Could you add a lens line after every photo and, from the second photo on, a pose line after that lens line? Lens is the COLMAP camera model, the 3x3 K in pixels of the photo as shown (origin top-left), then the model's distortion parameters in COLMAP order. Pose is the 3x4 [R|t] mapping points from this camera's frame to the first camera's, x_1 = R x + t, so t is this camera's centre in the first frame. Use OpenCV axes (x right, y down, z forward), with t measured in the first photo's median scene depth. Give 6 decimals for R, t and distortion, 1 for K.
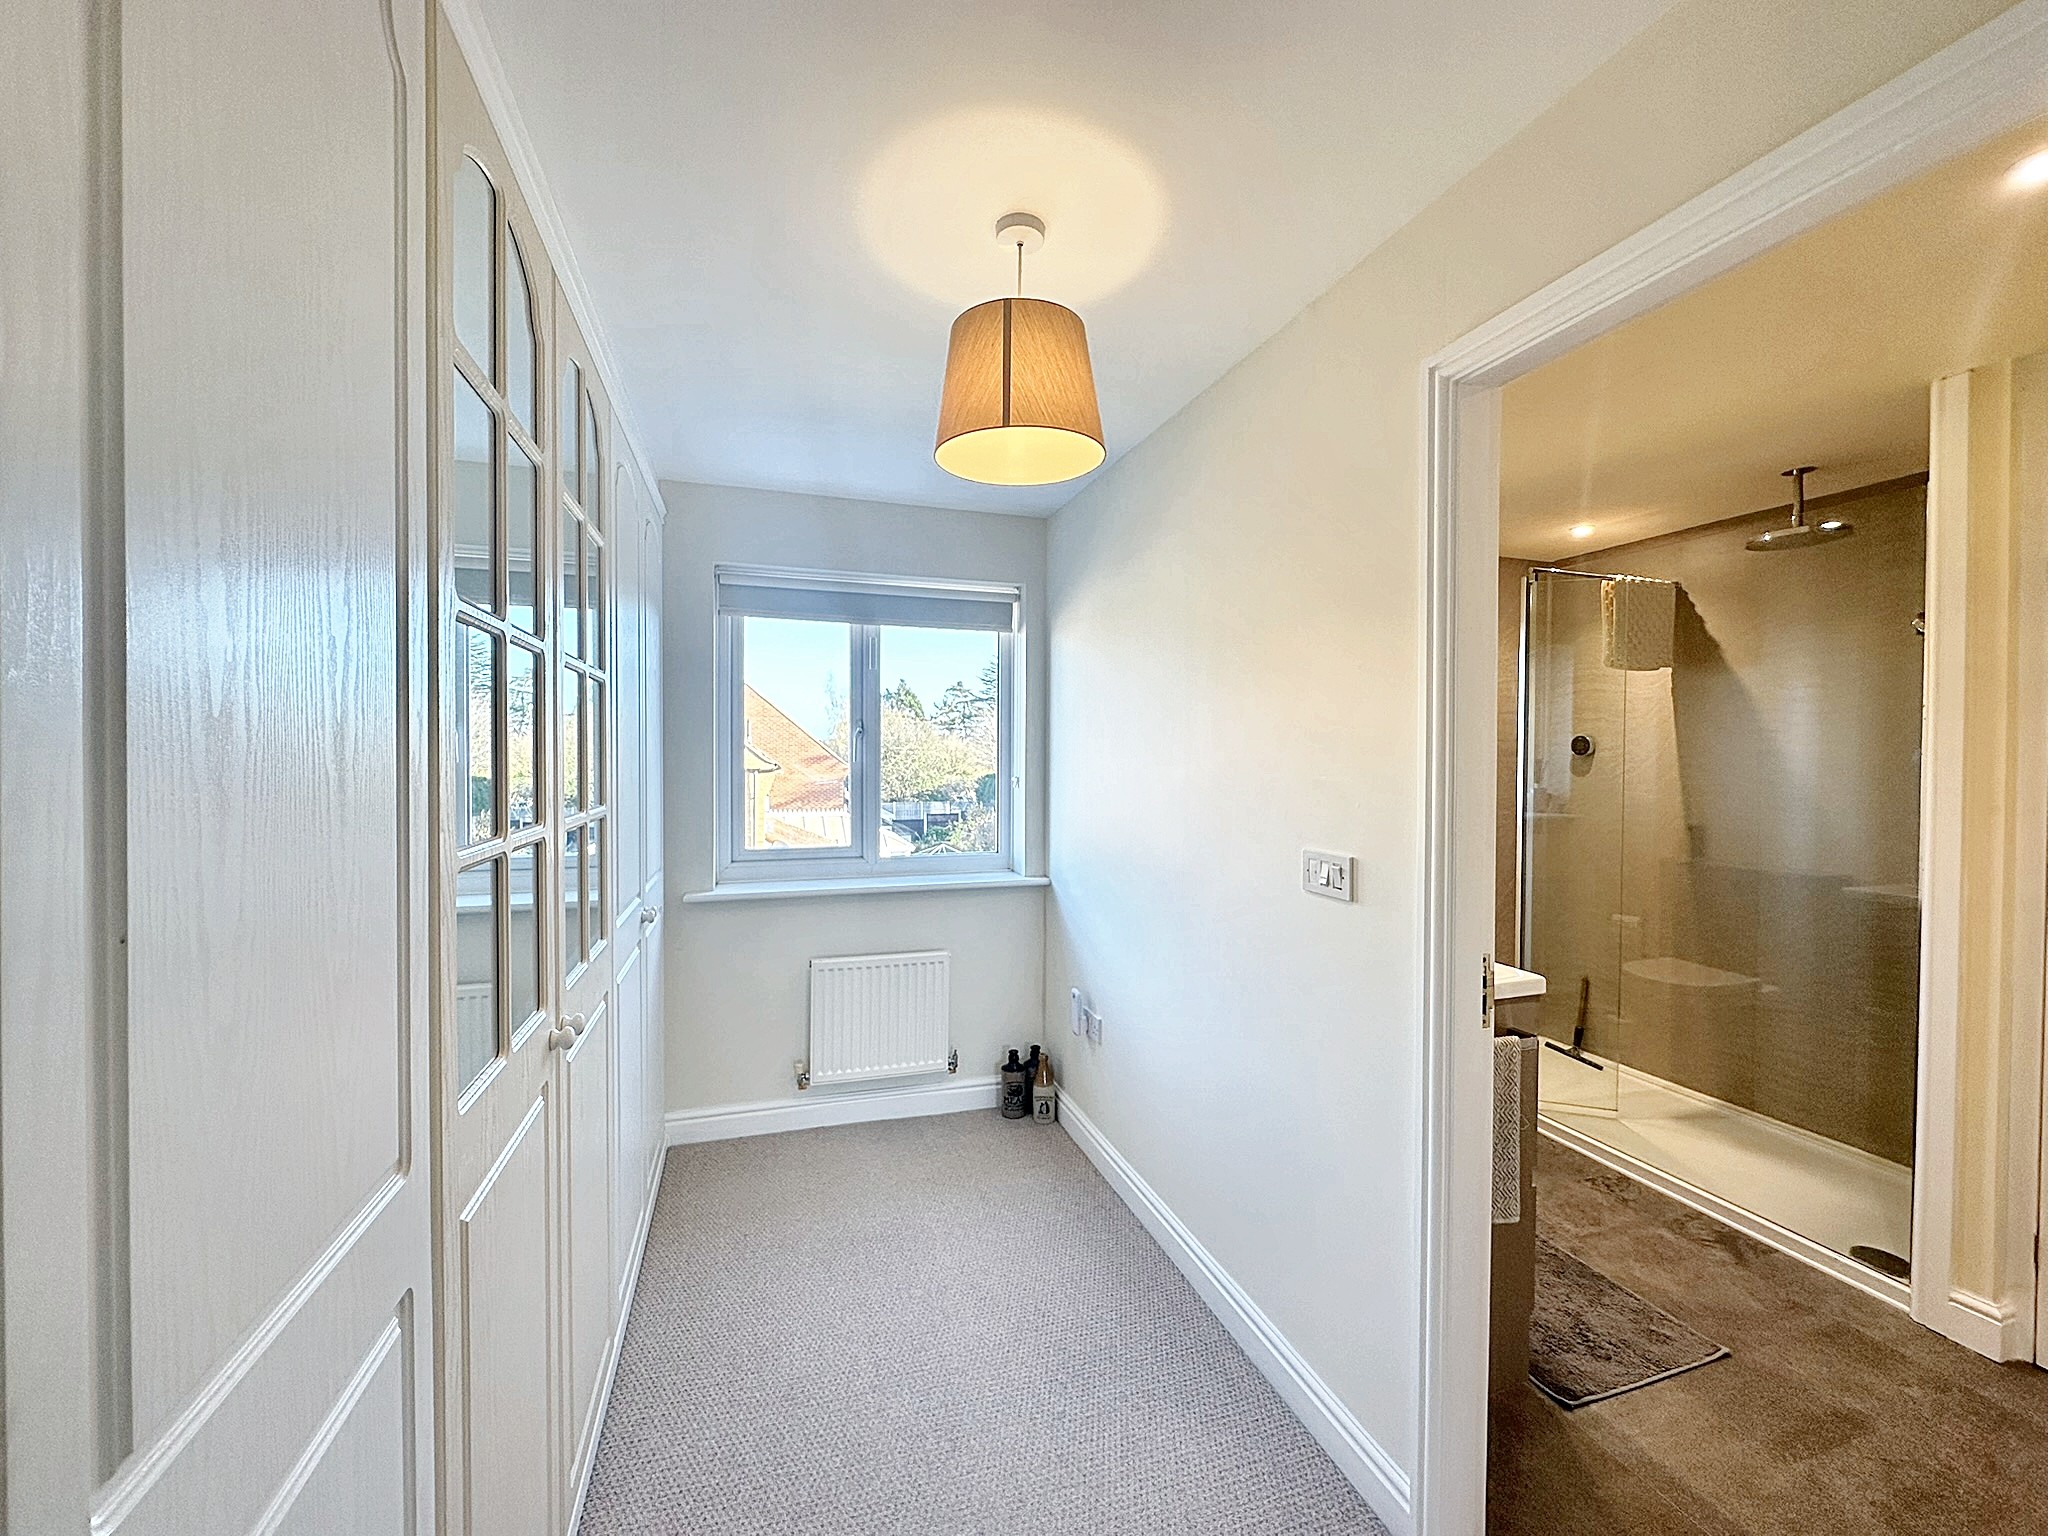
lens RADIAL K [[812.3, 0, 1017.9], [0, 812.3, 771.9], [0, 0, 1]] dist [-0.013642, -0.000667]
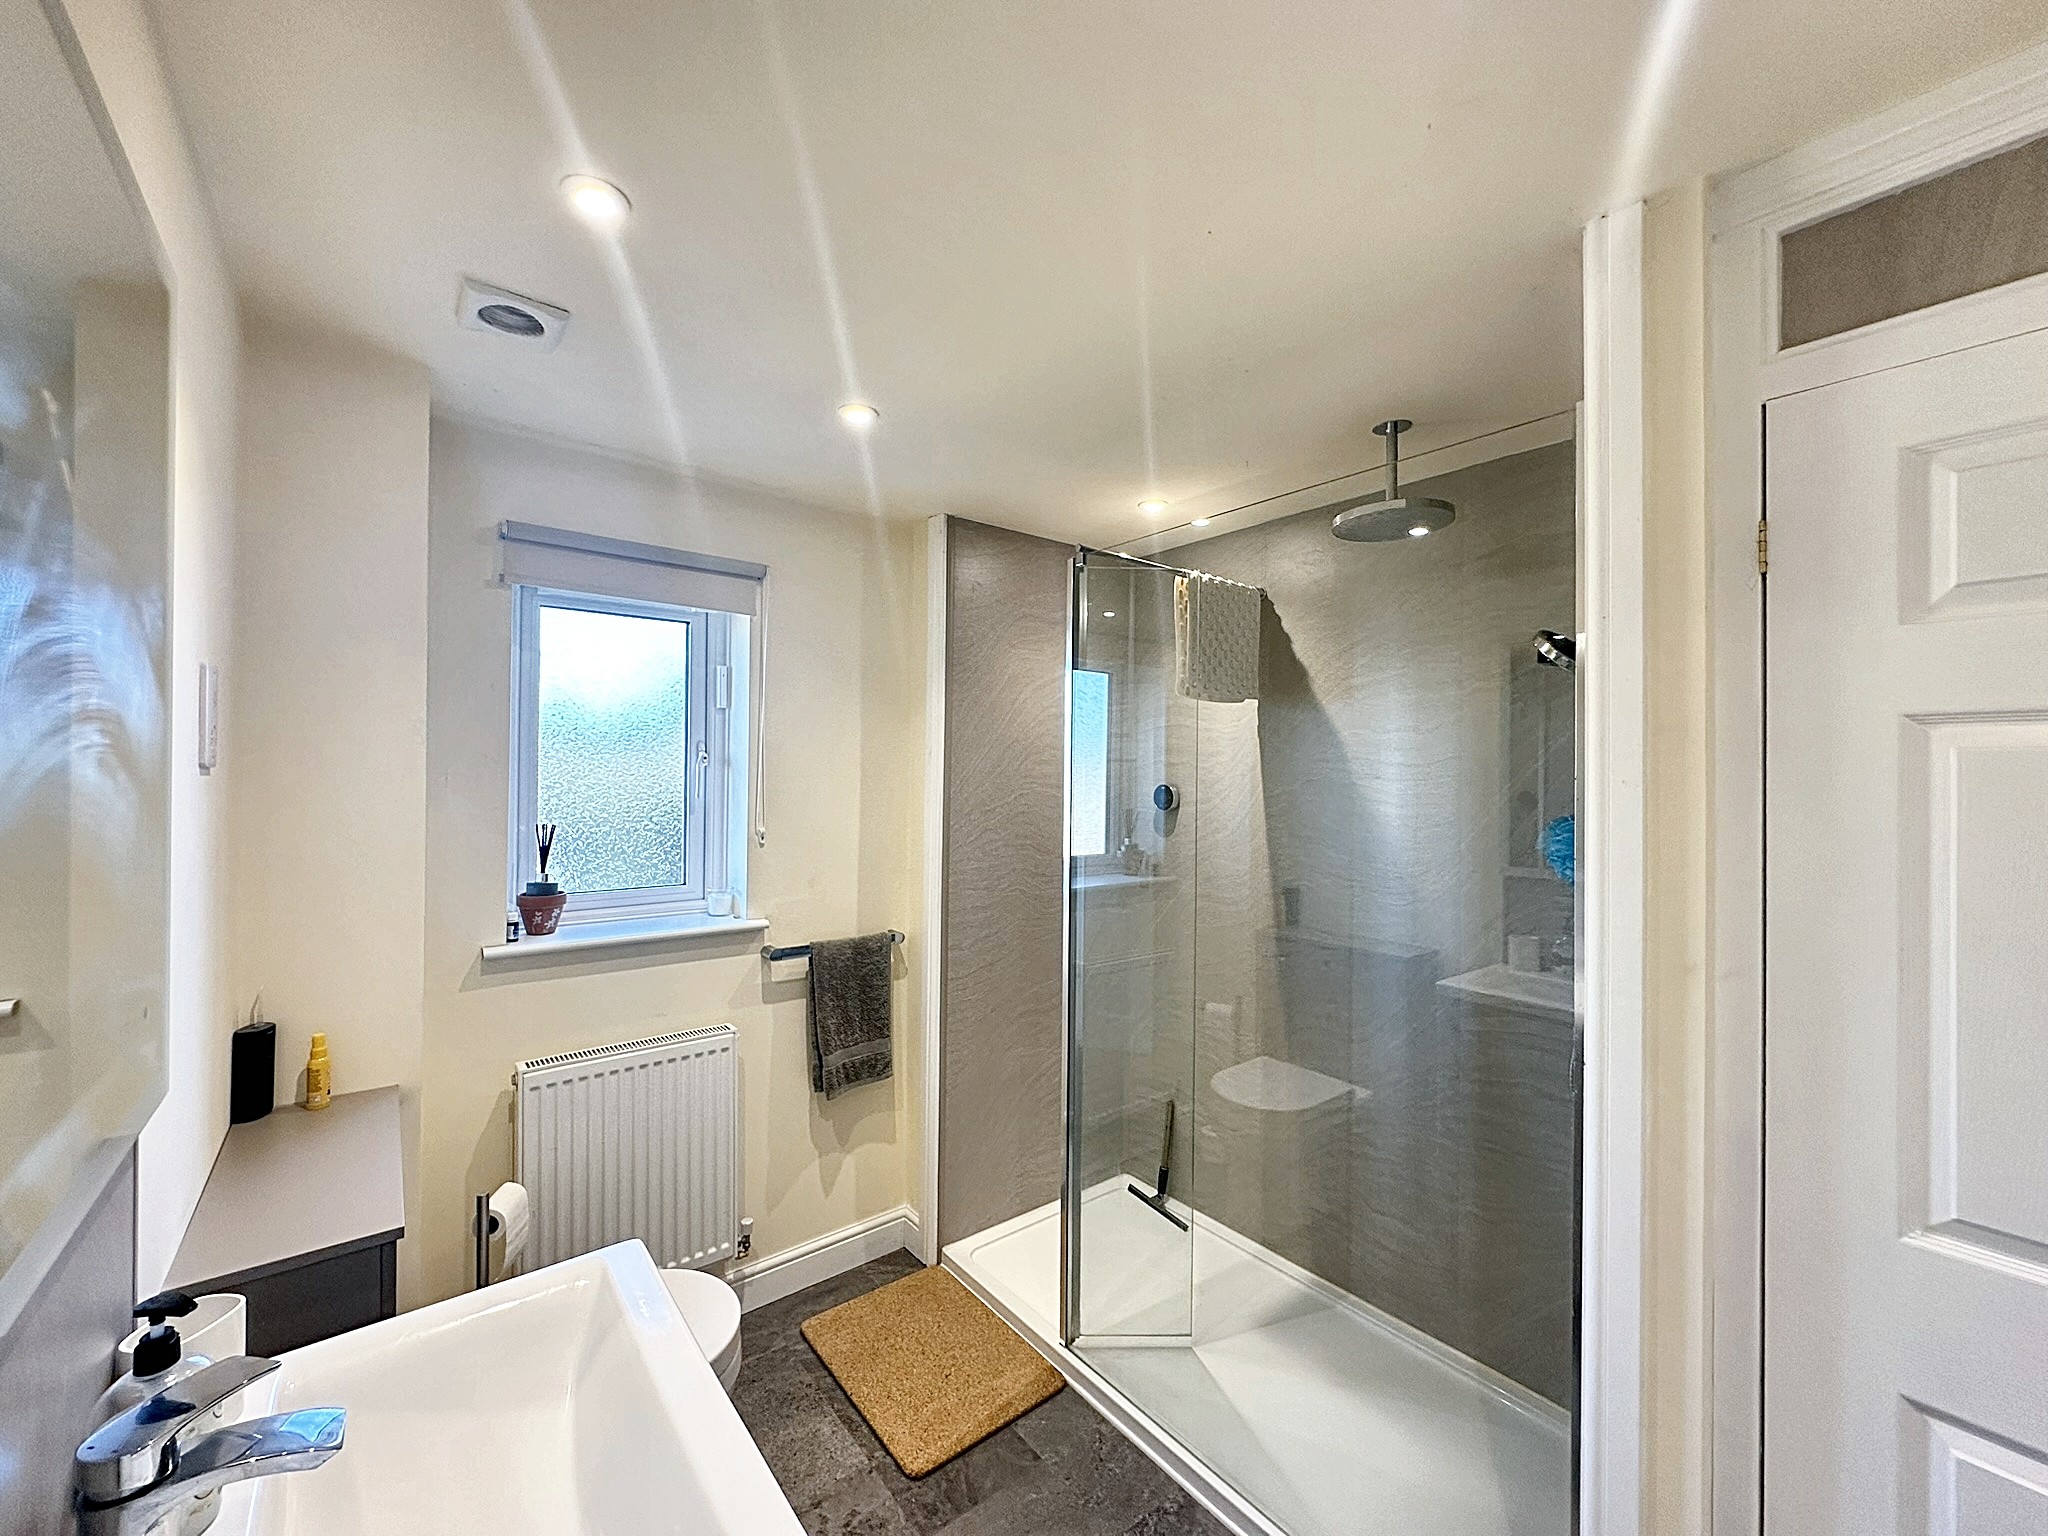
lens RADIAL K [[812.3, 0, 1031.9], [0, 812.3, 771.7], [0, 0, 1]] dist [-0.013642, -0.000667]
pose [[0.932457, 0.007234, 0.361208, 0.340352], [0.000529, 0.999771, -0.021389, -0.045707], [-0.361280, 0.020136, 0.932240, 0.366206]]
